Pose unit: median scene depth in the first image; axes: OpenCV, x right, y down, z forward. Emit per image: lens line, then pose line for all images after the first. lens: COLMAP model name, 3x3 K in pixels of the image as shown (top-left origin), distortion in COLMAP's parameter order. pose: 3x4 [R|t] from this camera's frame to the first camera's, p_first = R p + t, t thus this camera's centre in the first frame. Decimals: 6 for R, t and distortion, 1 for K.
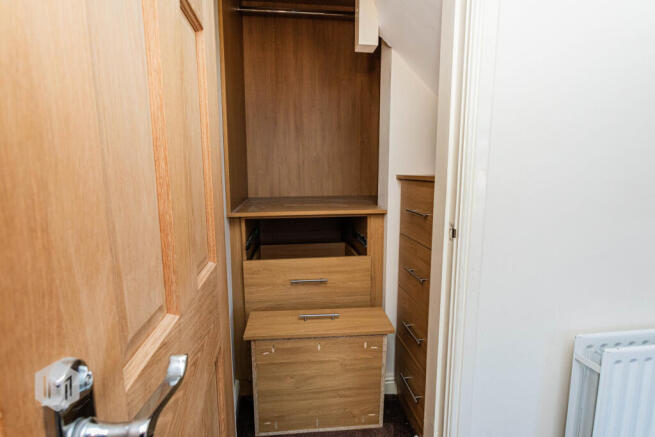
lens RADIAL K [[321.6, 0, 325.2], [0, 321.6, 218.7], [0, 0, 1]] dist [0.001136, -0.000418]
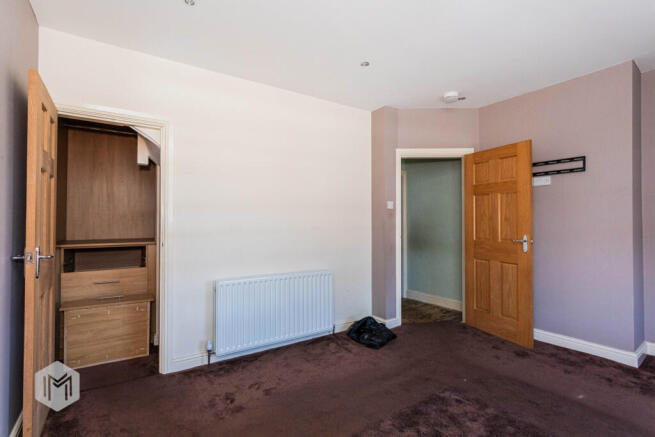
lens RADIAL K [[321.6, 0, 332.1], [0, 321.6, 220.4], [0, 0, 1]] dist [0.001136, -0.000418]
pose [[0.895232, 0.012012, 0.445439, 0.272129], [0.059902, 0.987319, -0.147015, 0.192325], [-0.441556, 0.158295, 0.883159, -1.198348]]
